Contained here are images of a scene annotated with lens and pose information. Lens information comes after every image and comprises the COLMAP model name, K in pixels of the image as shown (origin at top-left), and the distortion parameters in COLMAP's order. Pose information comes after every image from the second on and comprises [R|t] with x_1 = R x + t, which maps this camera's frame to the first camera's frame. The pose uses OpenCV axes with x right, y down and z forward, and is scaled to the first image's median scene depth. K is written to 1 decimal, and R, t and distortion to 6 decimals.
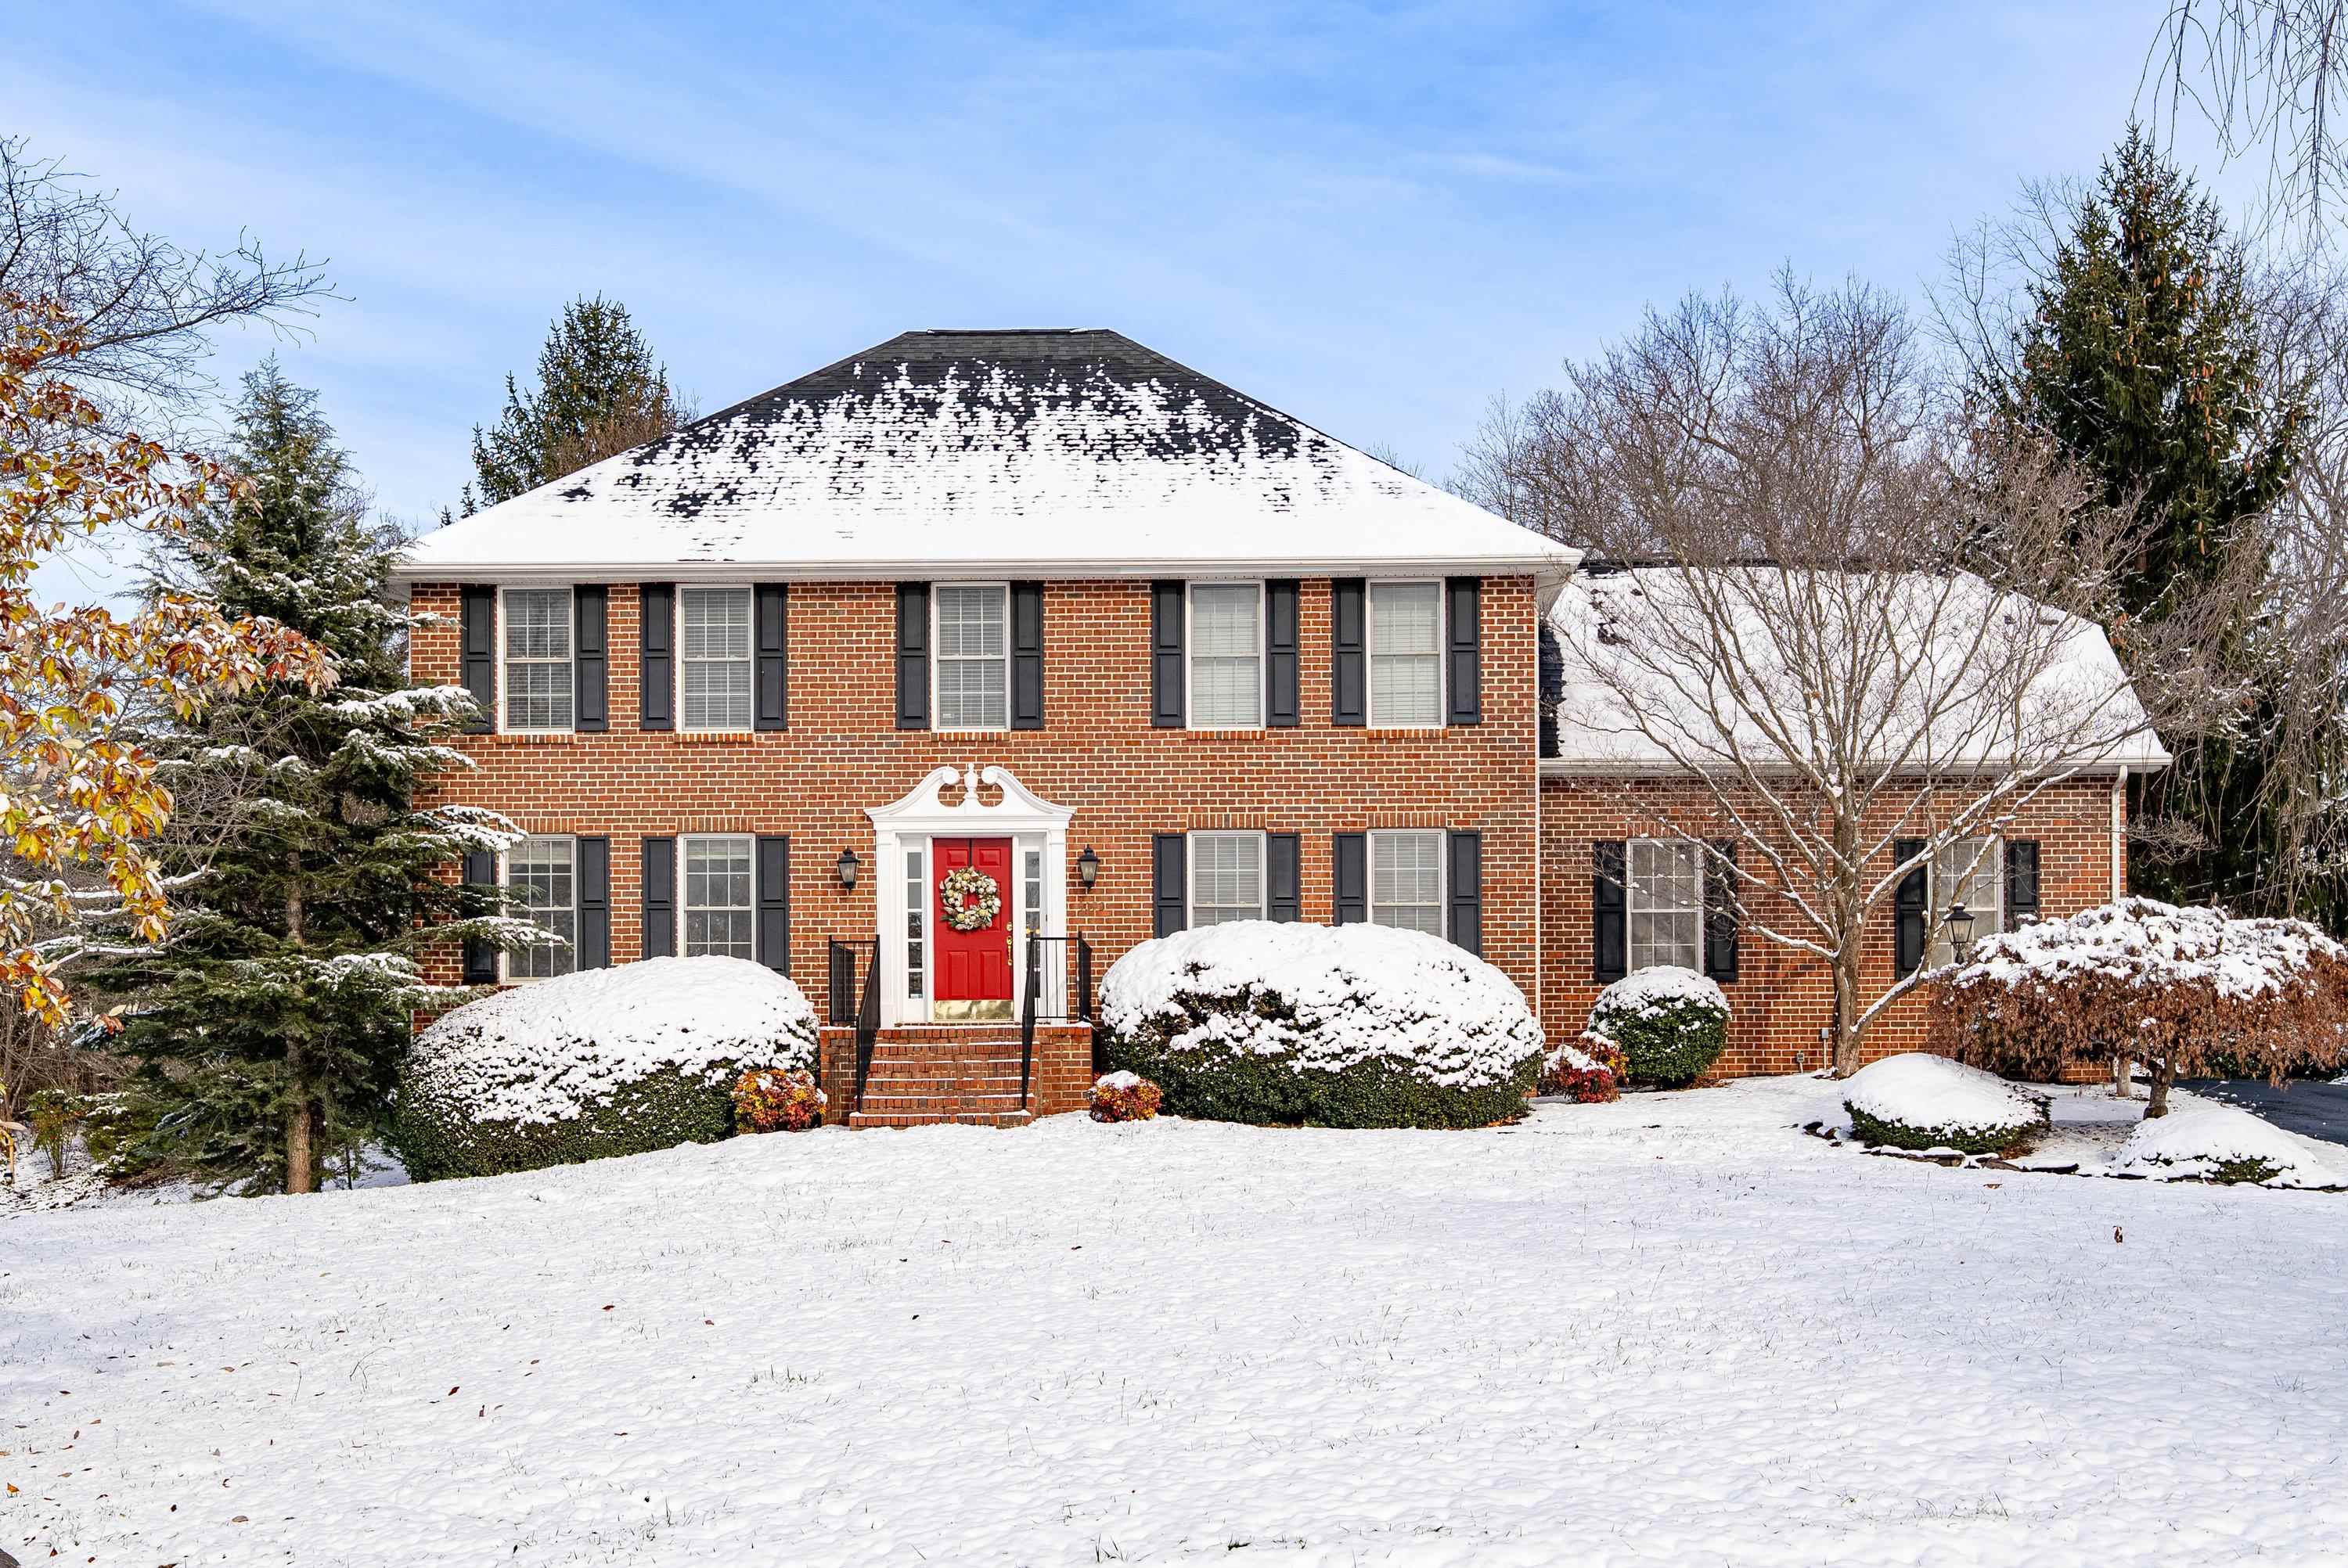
lens RADIAL K [[2648.2, 0, 1174.0], [0, 2648.2, 784.0], [0, 0, 1]] dist [0.096846, -0.001635]
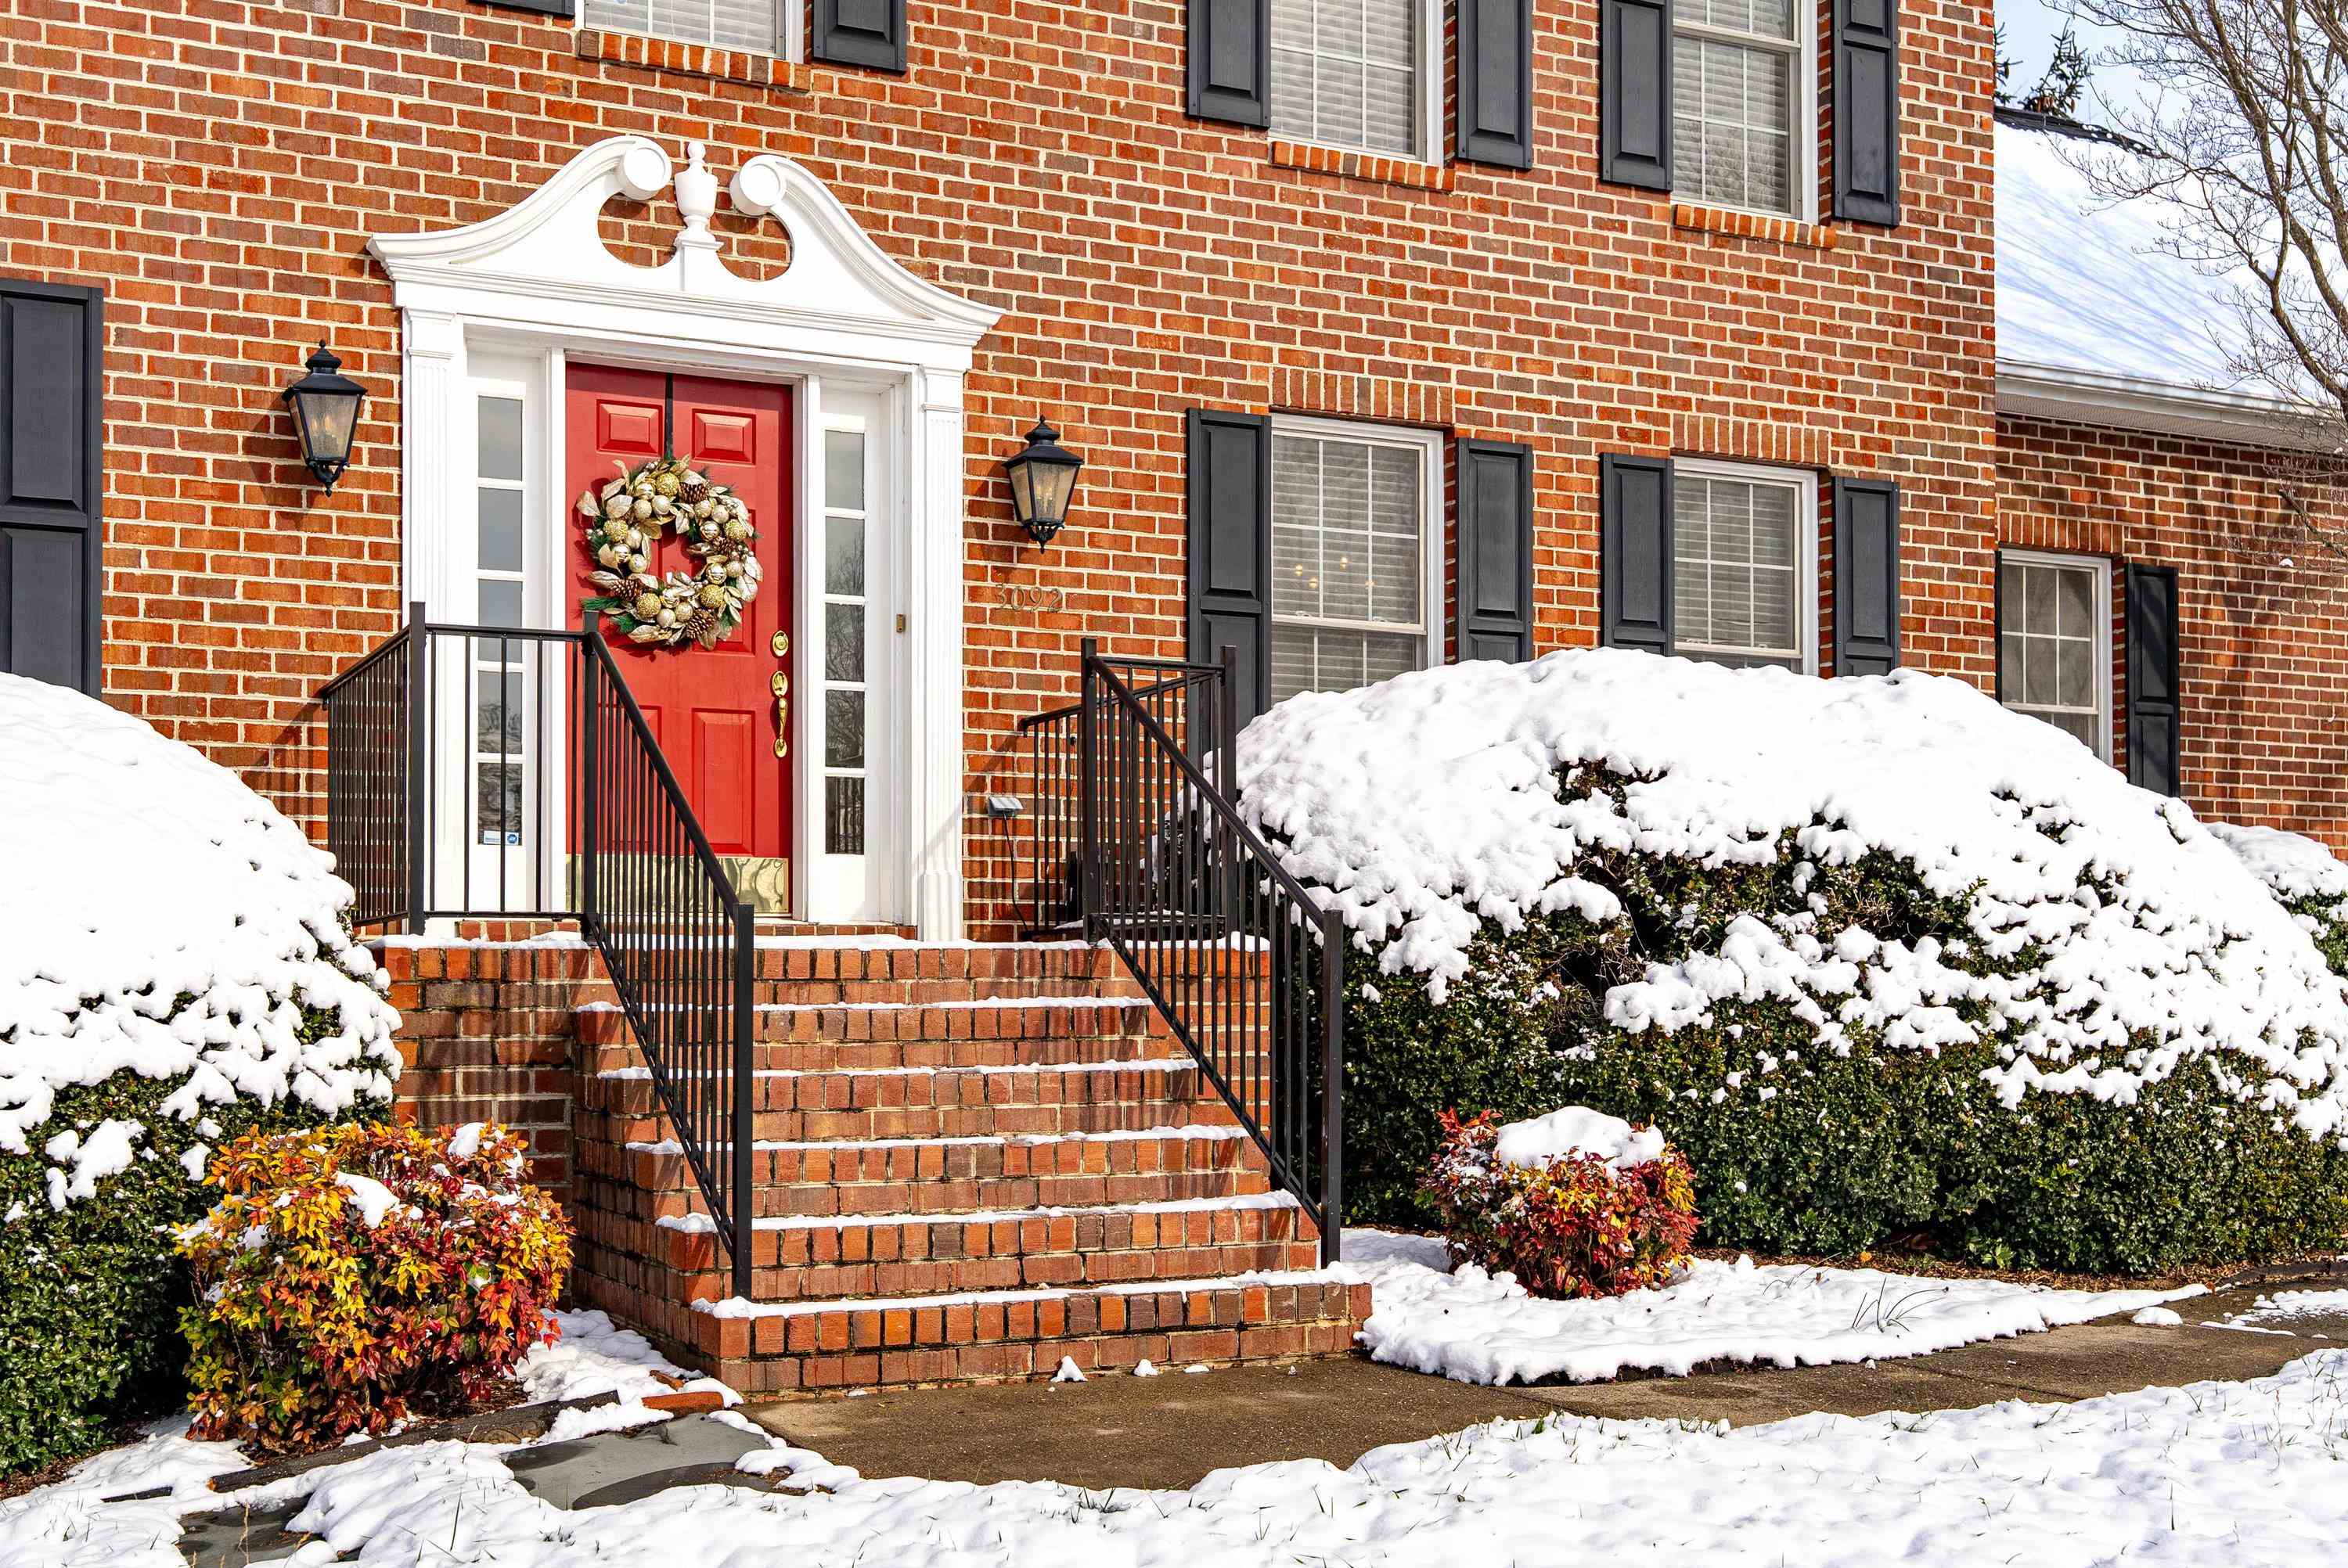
lens RADIAL K [[2700.2, 0, 1174.0], [0, 2700.2, 784.0], [0, 0, 1]] dist [0.019672, 0.013512]
pose [[0.893580, 0.039976, 0.447120, -0.173162], [-0.059661, 0.997767, 0.030027, 0.059102], [-0.444921, -0.053507, 0.893970, 0.674641]]
